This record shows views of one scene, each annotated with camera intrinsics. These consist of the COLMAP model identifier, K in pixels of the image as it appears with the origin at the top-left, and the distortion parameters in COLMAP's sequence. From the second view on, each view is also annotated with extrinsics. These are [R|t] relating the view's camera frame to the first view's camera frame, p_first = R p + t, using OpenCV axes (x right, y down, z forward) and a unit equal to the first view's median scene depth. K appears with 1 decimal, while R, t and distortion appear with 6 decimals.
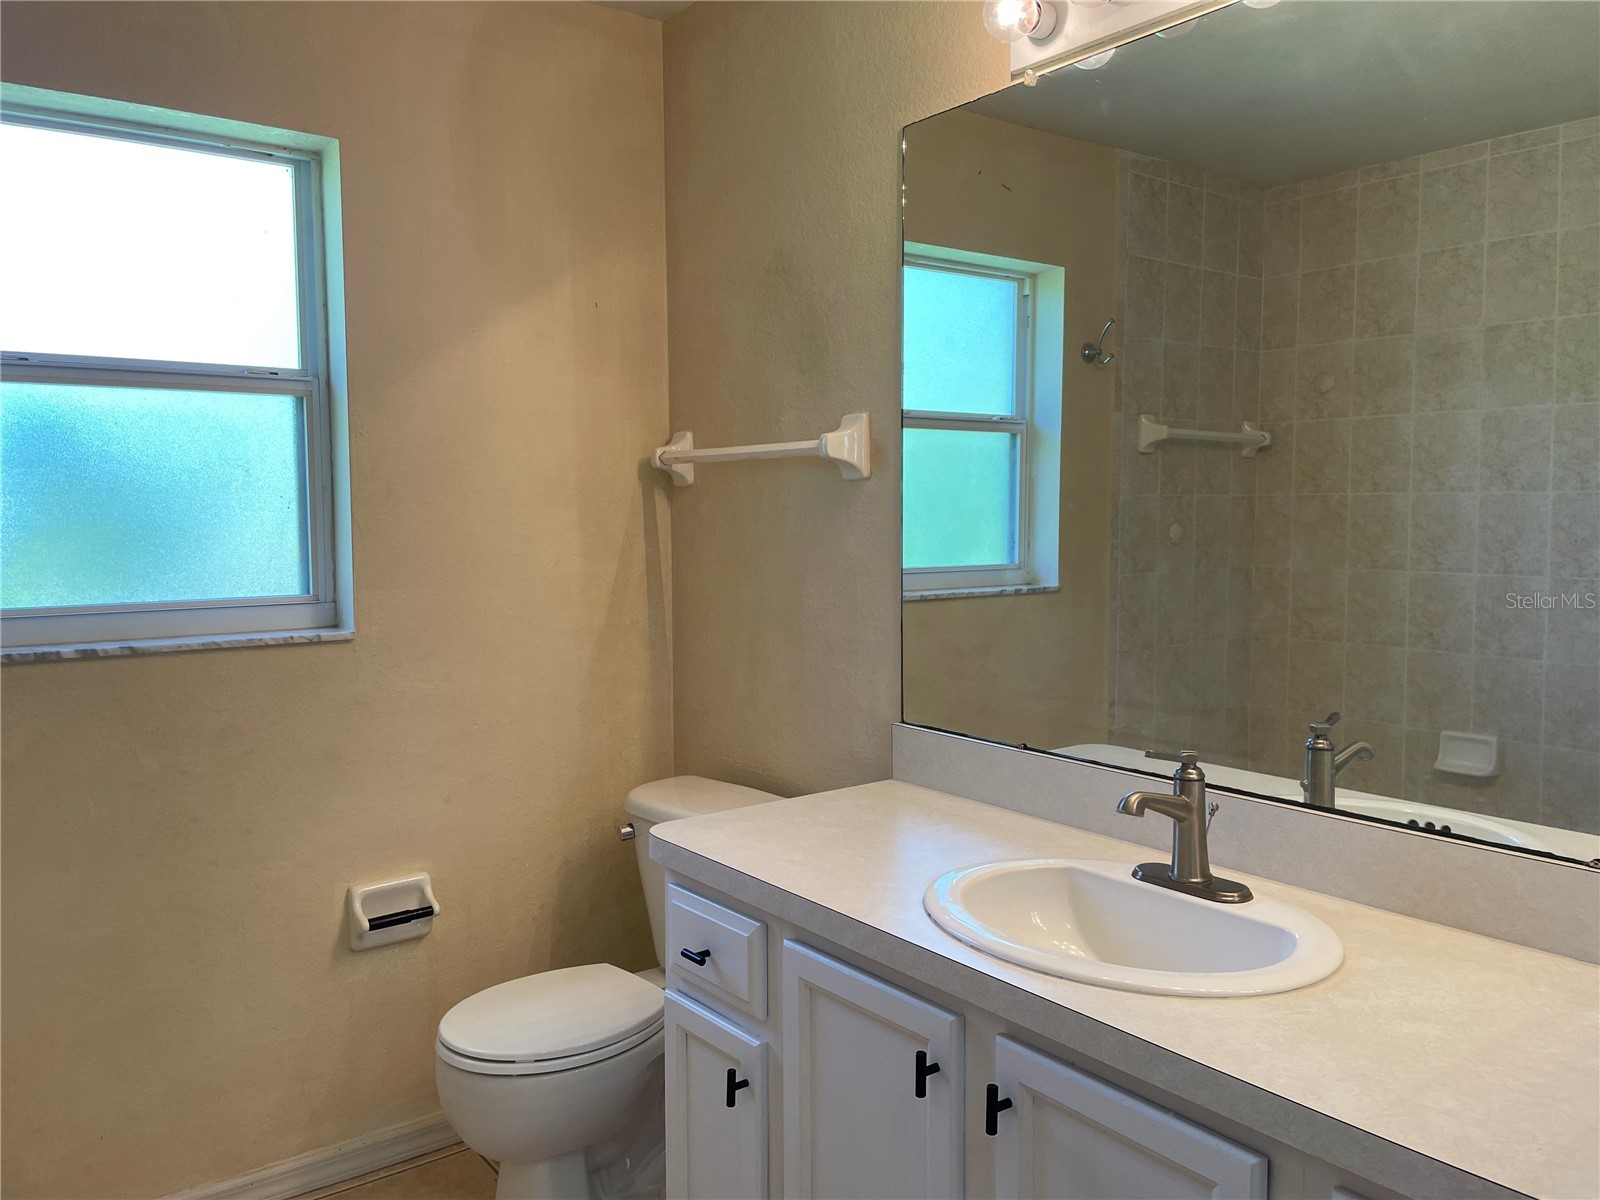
lens RADIAL K [[1223.3, 0, 803.4], [0, 1223.3, 623.2], [0, 0, 1]] dist [0.103129, -0.155660]
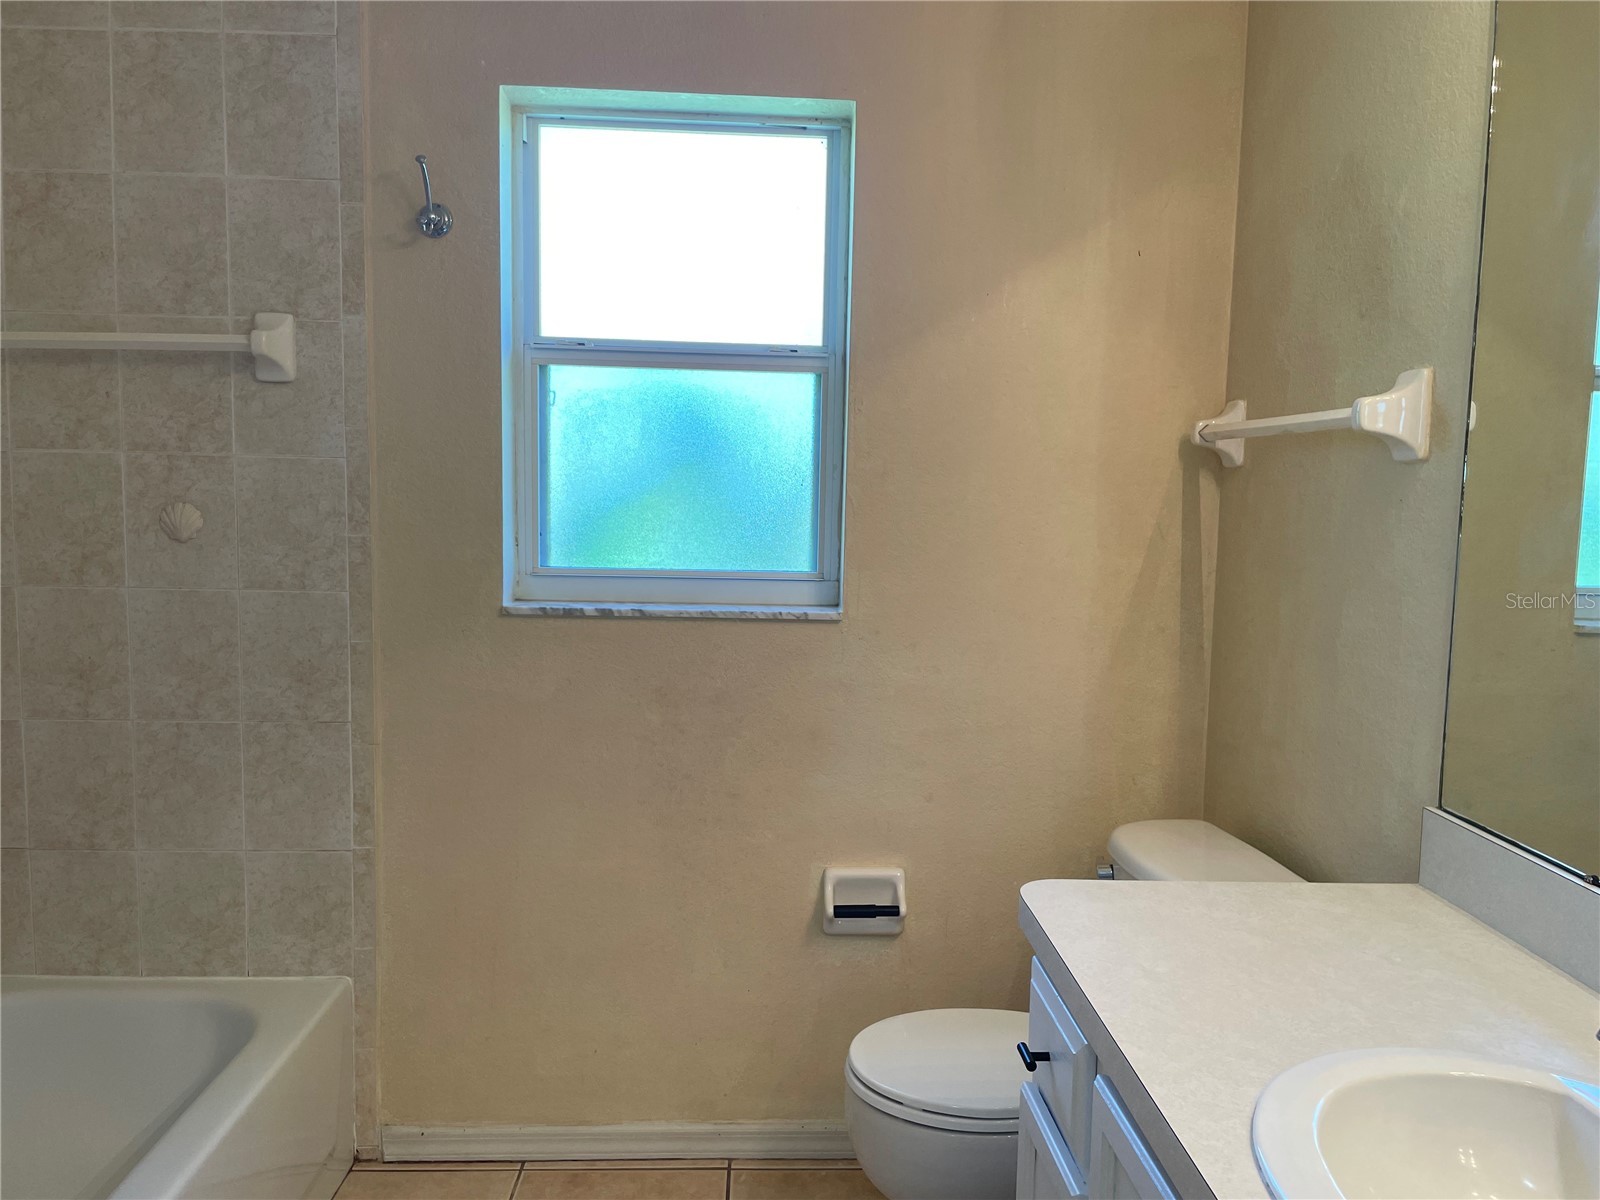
lens RADIAL K [[1223.3, 0, 803.4], [0, 1223.3, 623.2], [0, 0, 1]] dist [0.103129, -0.155660]
pose [[0.816225, 0.090009, -0.570680, 0.169416], [-0.080766, 0.995867, 0.041554, -0.022986], [0.572061, 0.012174, 0.820121, 0.189127]]
